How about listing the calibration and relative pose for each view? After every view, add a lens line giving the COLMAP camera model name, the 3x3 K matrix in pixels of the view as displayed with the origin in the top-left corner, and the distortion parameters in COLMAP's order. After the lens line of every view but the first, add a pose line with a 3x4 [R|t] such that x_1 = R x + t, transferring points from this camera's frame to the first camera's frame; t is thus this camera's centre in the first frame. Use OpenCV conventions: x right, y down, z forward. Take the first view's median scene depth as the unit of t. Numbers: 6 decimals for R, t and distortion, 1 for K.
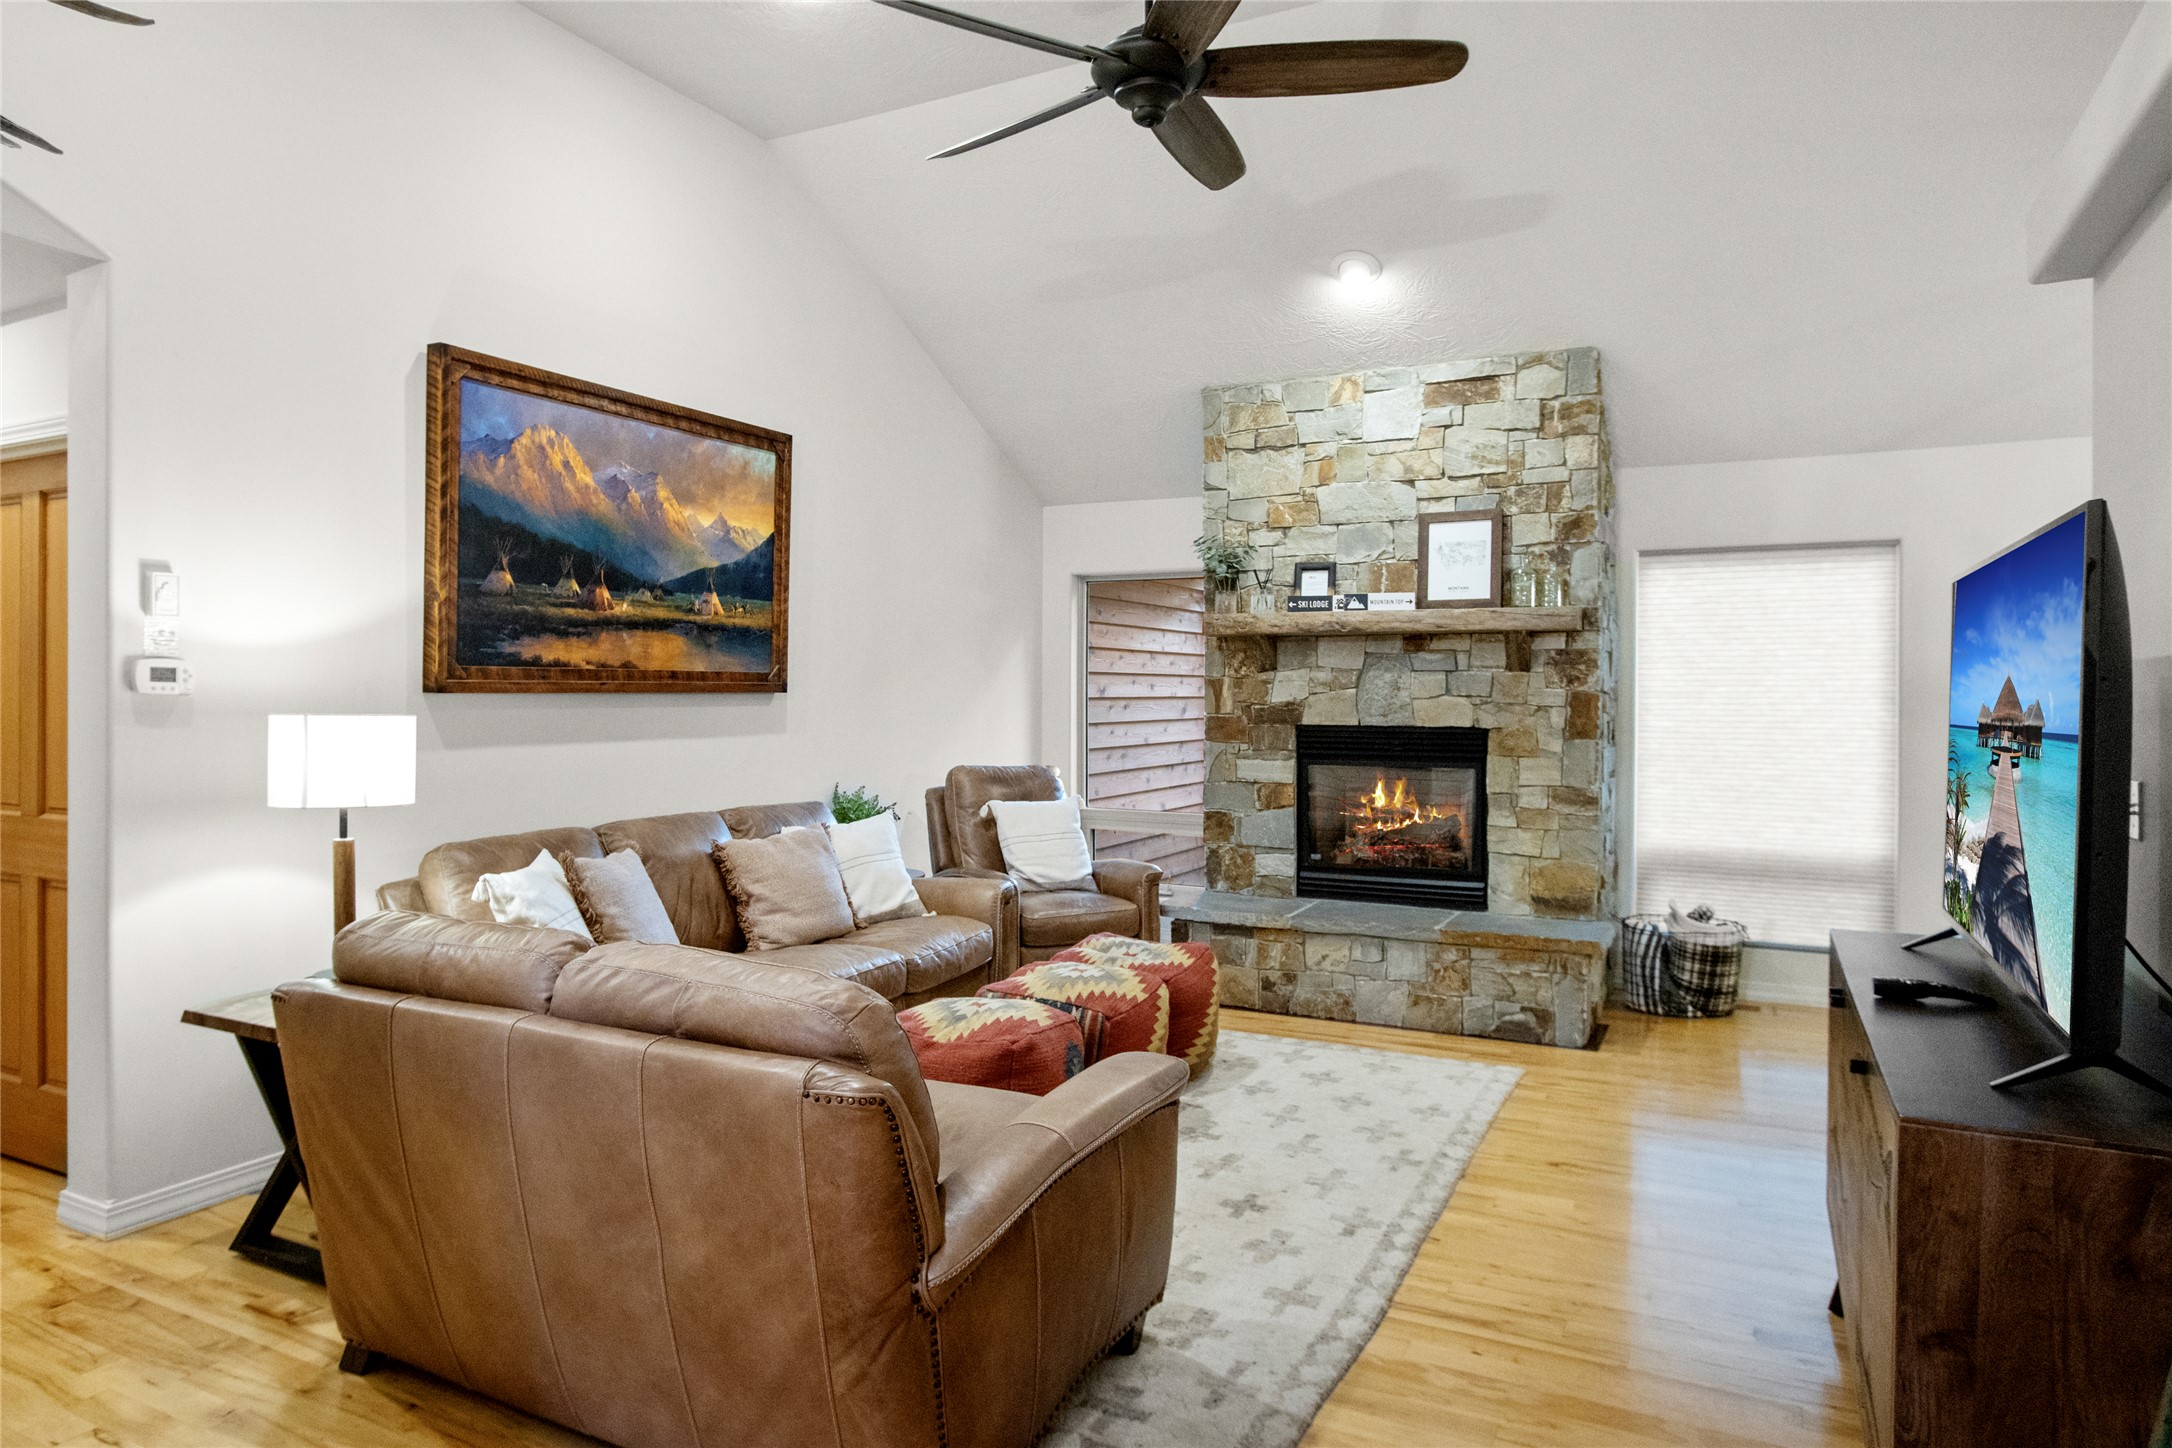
lens RADIAL K [[1300.9, 0, 1003.9], [0, 1300.9, 690.5], [0, 0, 1]] dist [-0.027136, -0.000517]
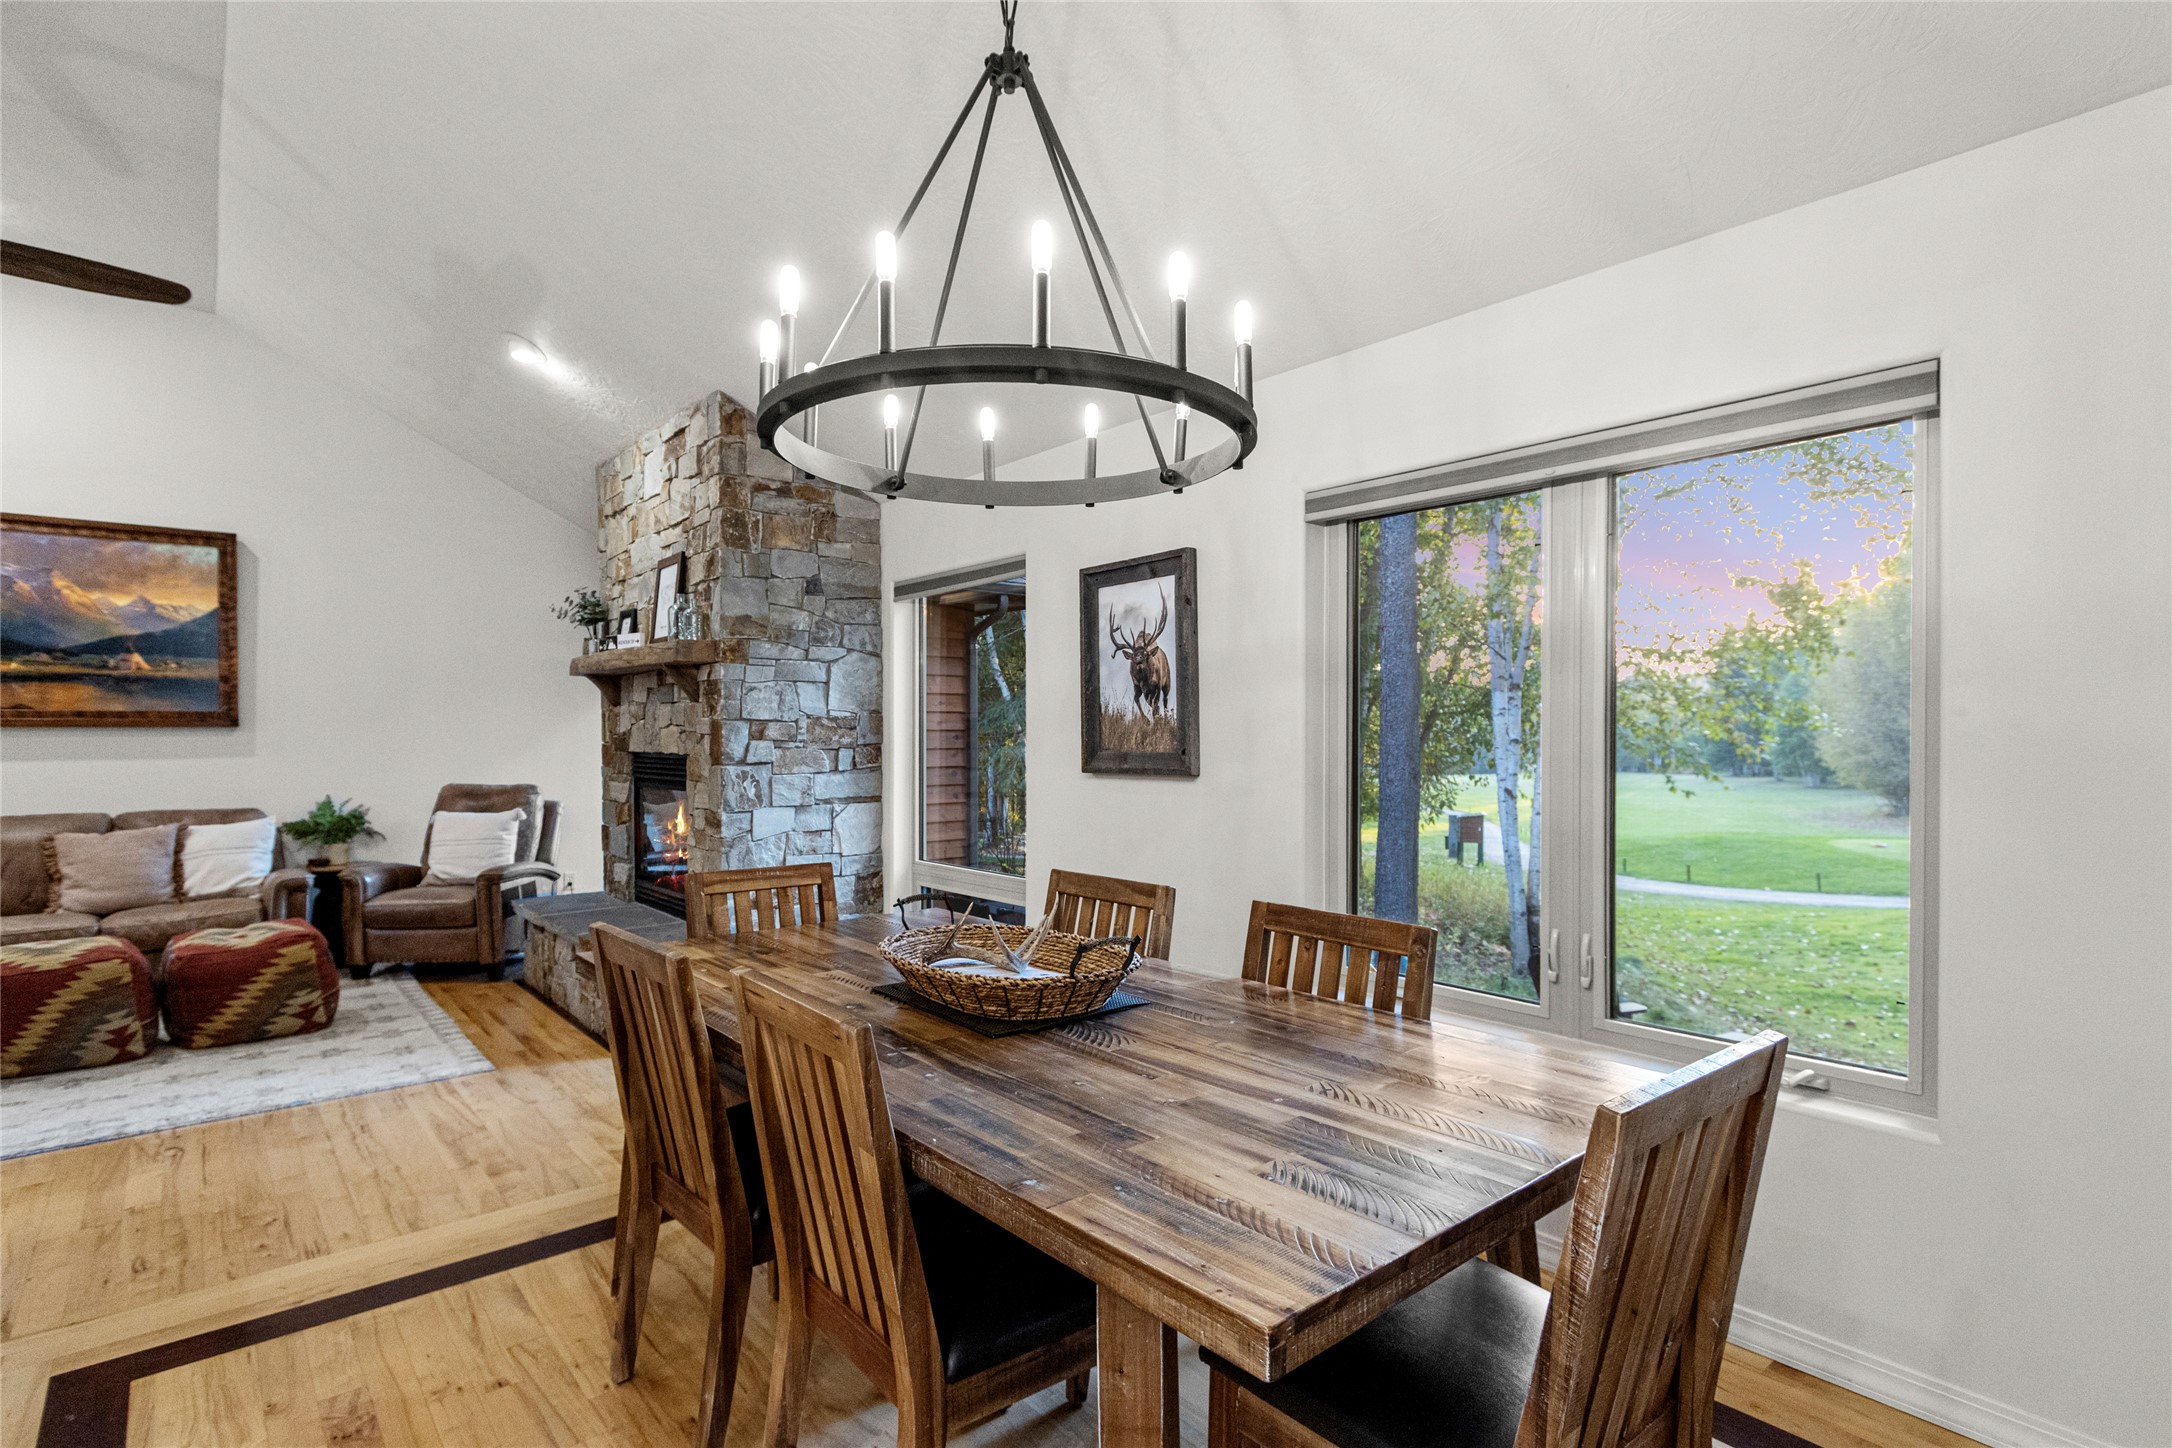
lens RADIAL K [[1018.7, 0, 1088.0], [0, 1018.7, 739.5], [0, 0, 1]] dist [-0.011096, -0.000360]
pose [[0.938448, -0.002826, -0.345409, 1.061471], [0.005916, 0.999951, 0.007892, 0.012646], [0.345370, -0.009450, 0.938419, 0.341630]]
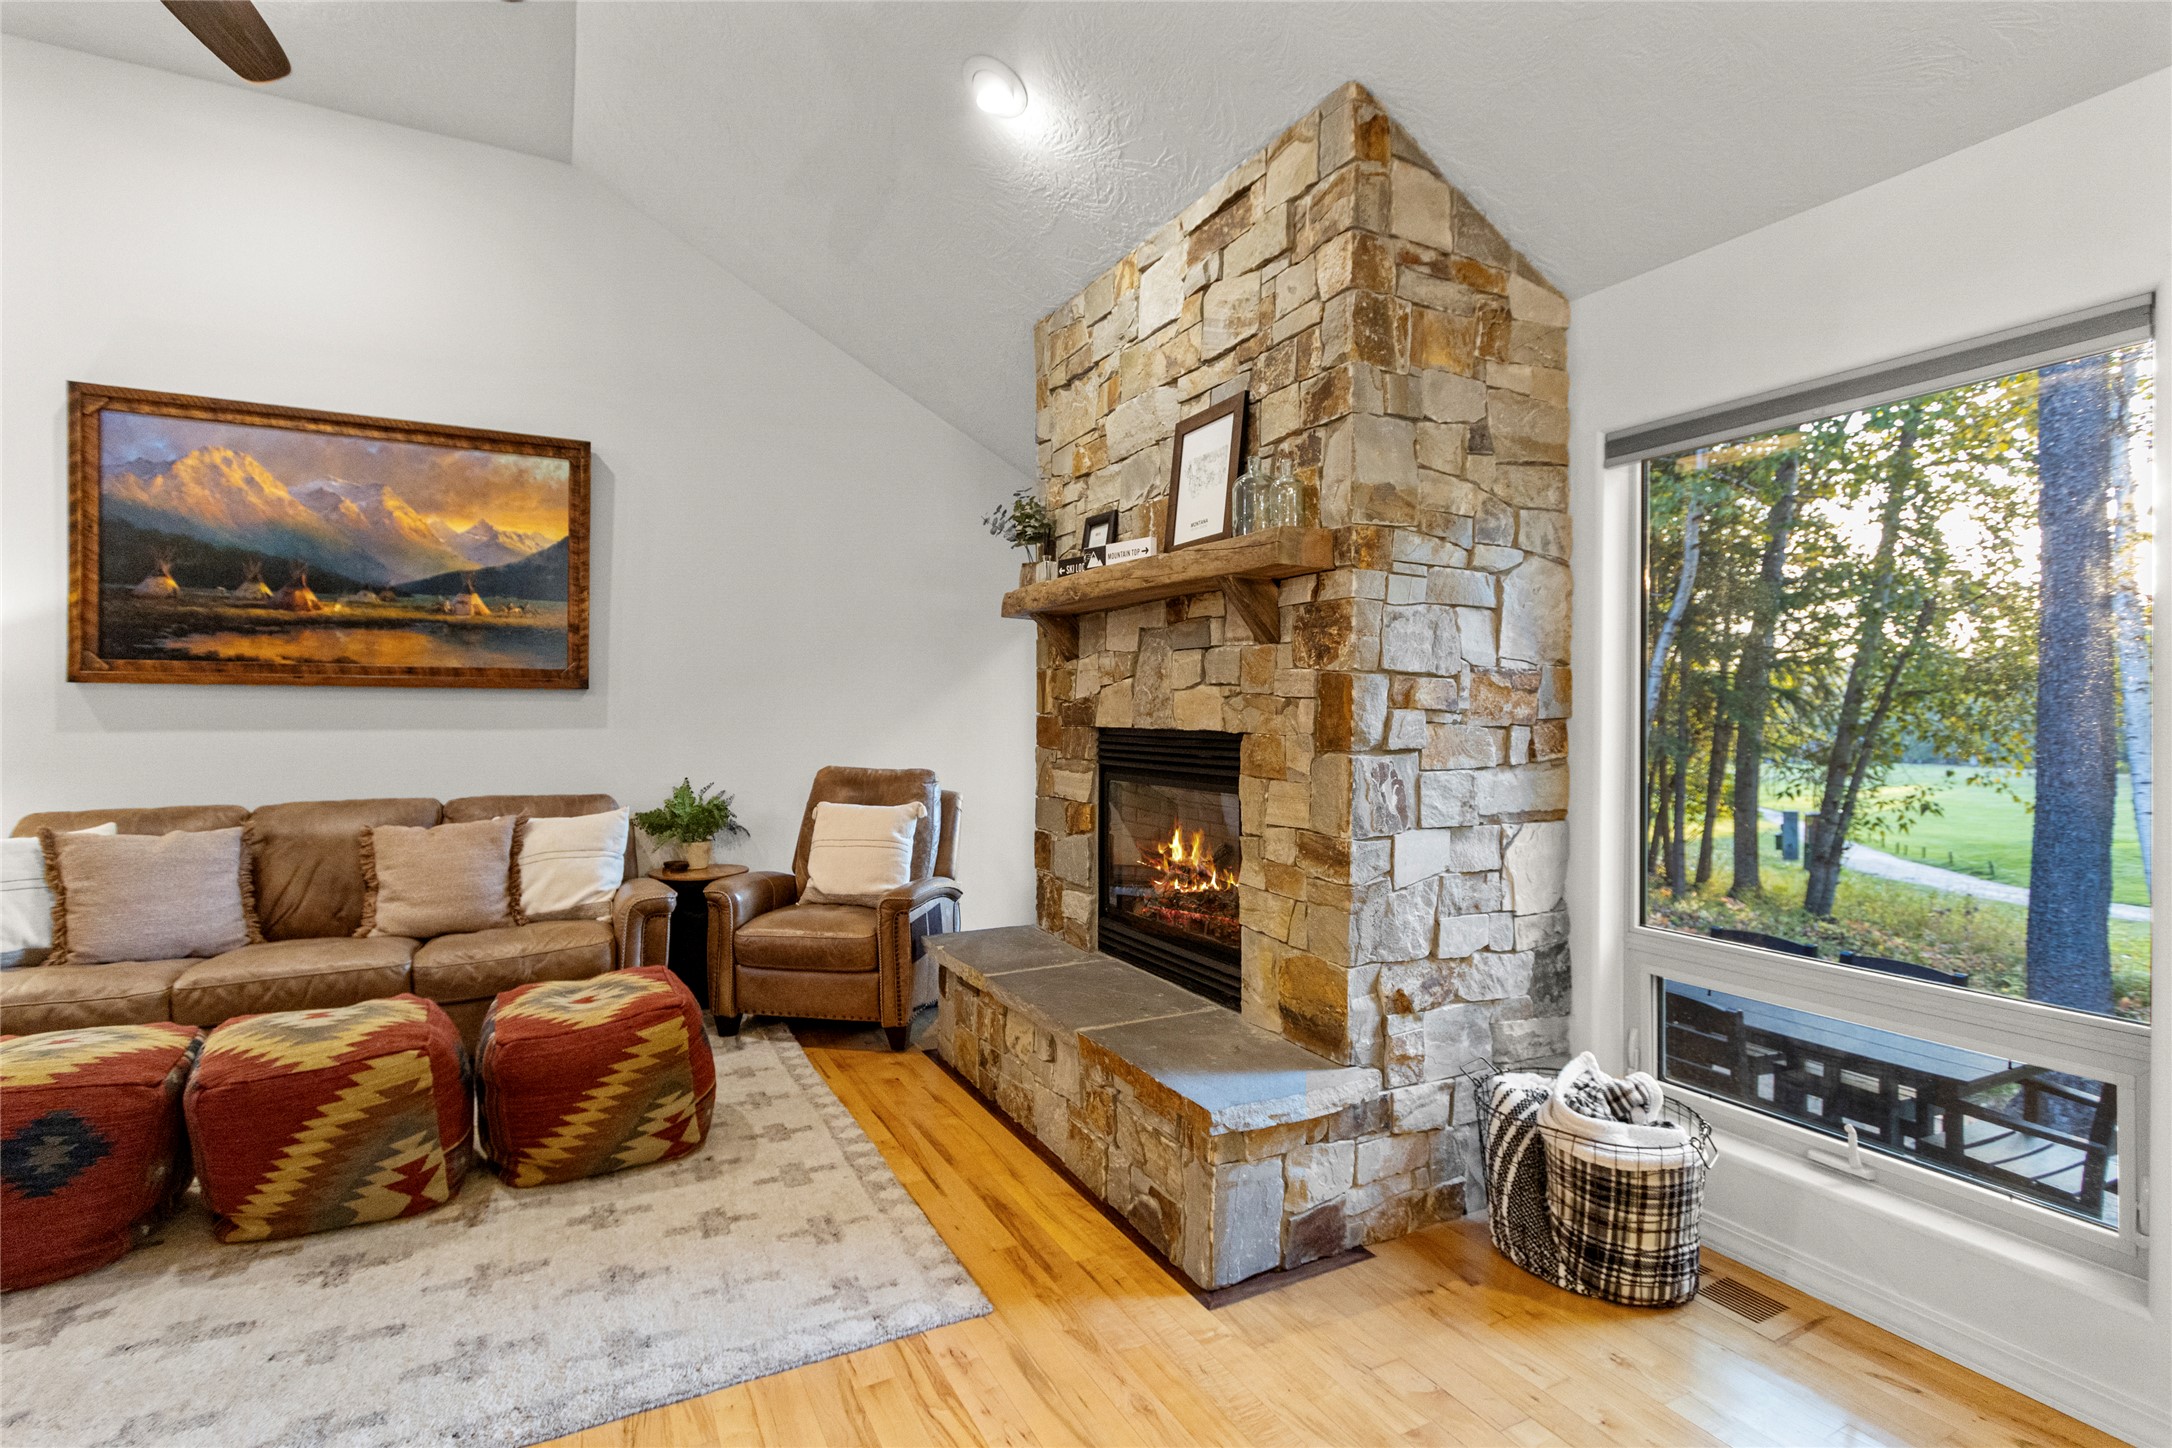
lens RADIAL K [[969.8, 0, 1083.9], [0, 969.8, 704.4], [0, 0, 1]] dist [-0.000737, -0.000283]
pose [[0.838583, -0.002586, -0.544768, 0.618116], [-0.003108, 0.999950, -0.009531, 0.021109], [0.544765, 0.009686, 0.838533, 0.592039]]
